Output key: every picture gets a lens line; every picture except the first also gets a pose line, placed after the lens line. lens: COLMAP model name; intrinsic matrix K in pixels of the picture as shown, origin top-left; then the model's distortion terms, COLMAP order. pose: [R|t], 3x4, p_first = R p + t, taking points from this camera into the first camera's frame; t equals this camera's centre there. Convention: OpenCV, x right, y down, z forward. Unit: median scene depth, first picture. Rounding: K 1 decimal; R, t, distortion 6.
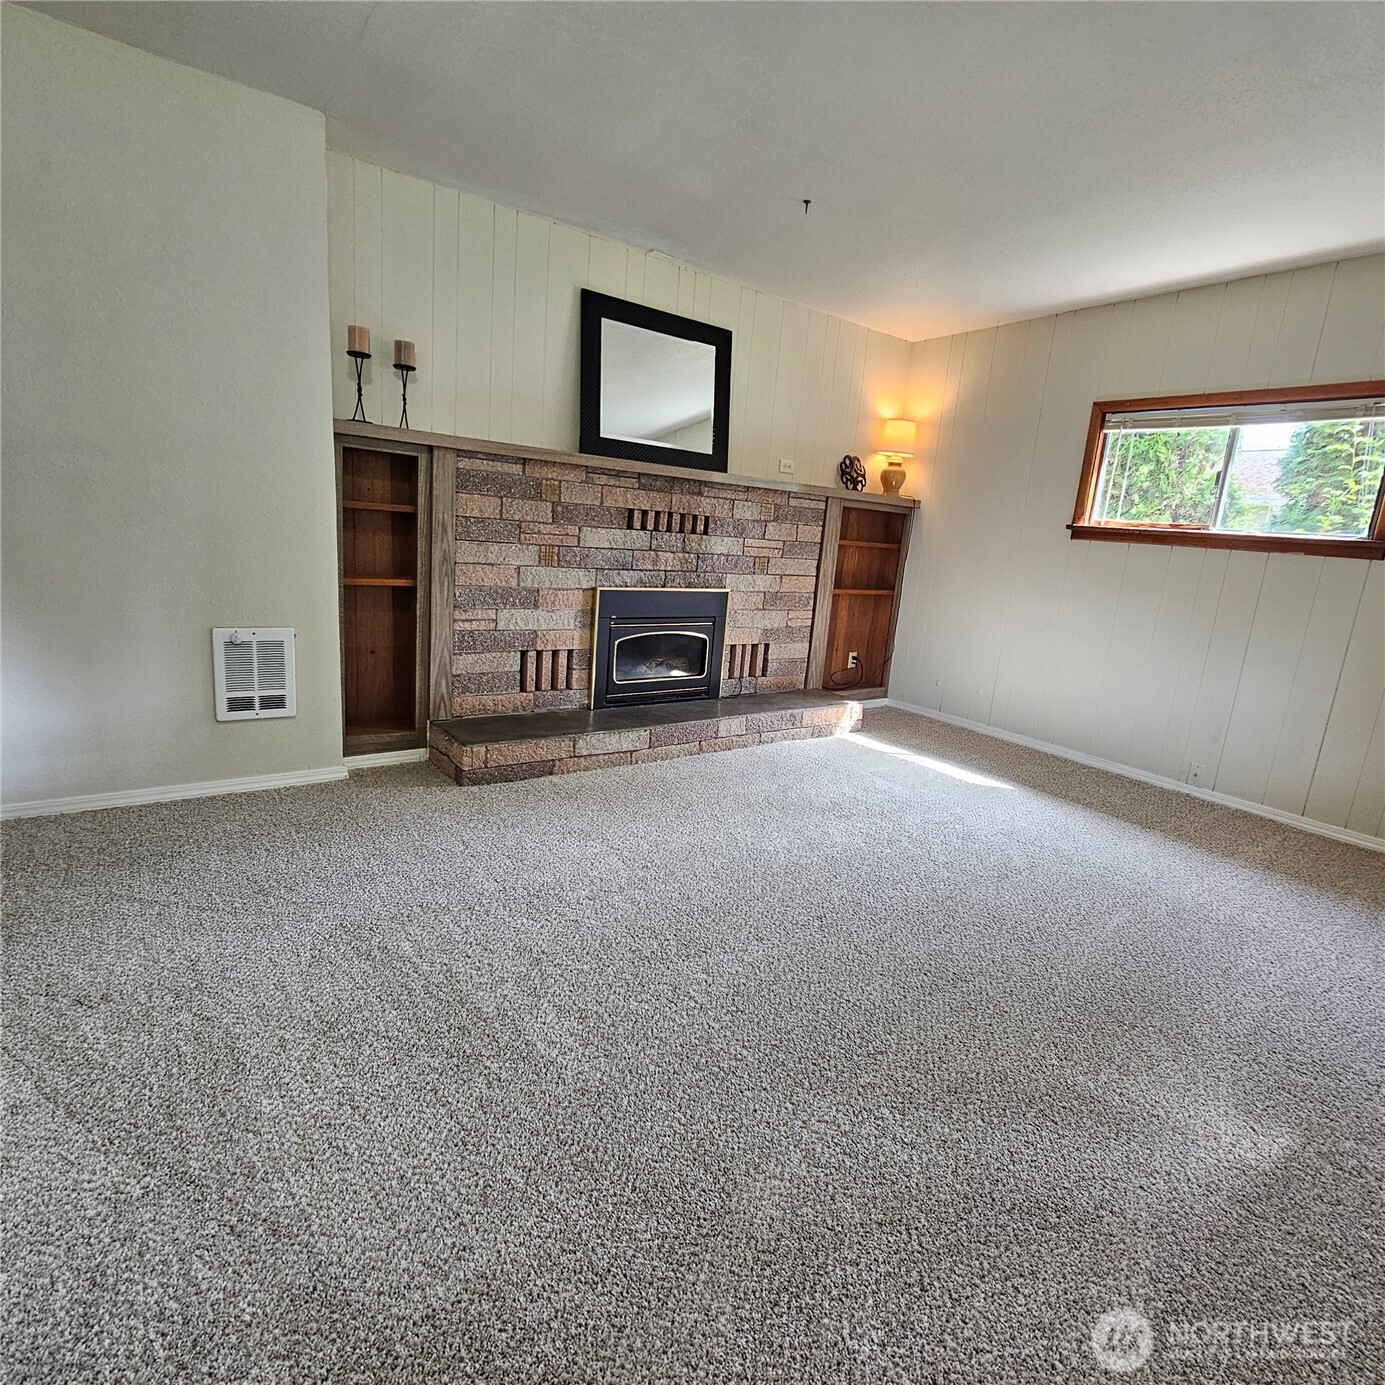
lens RADIAL K [[738.5, 0, 690.3], [0, 738.5, 688.0], [0, 0, 1]] dist [-0.001931, -0.001026]
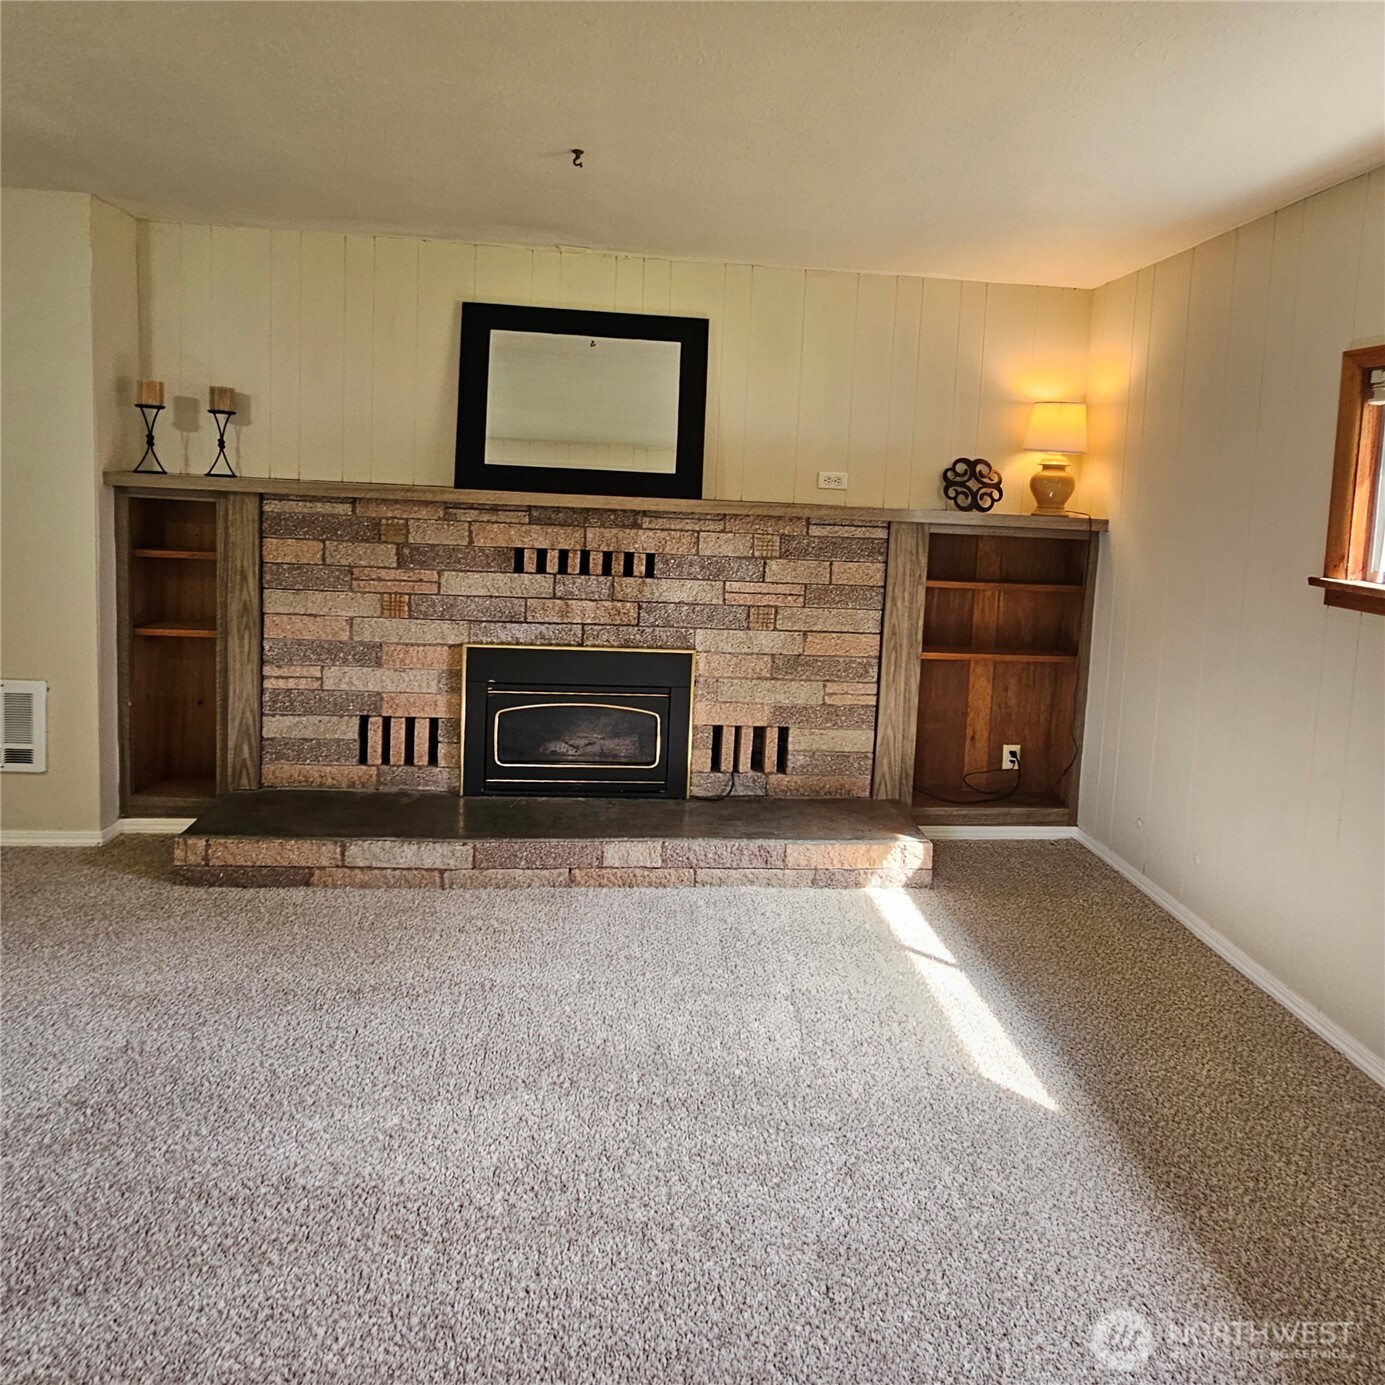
lens RADIAL K [[774.4, 0, 693.7], [0, 774.4, 538.1], [0, 0, 1]] dist [0.000778, -0.000746]
pose [[0.856569, 0.014314, -0.515834, 0.498338], [-0.107593, 0.982600, -0.151398, -0.141702], [0.504692, 0.185183, 0.843204, 0.372800]]
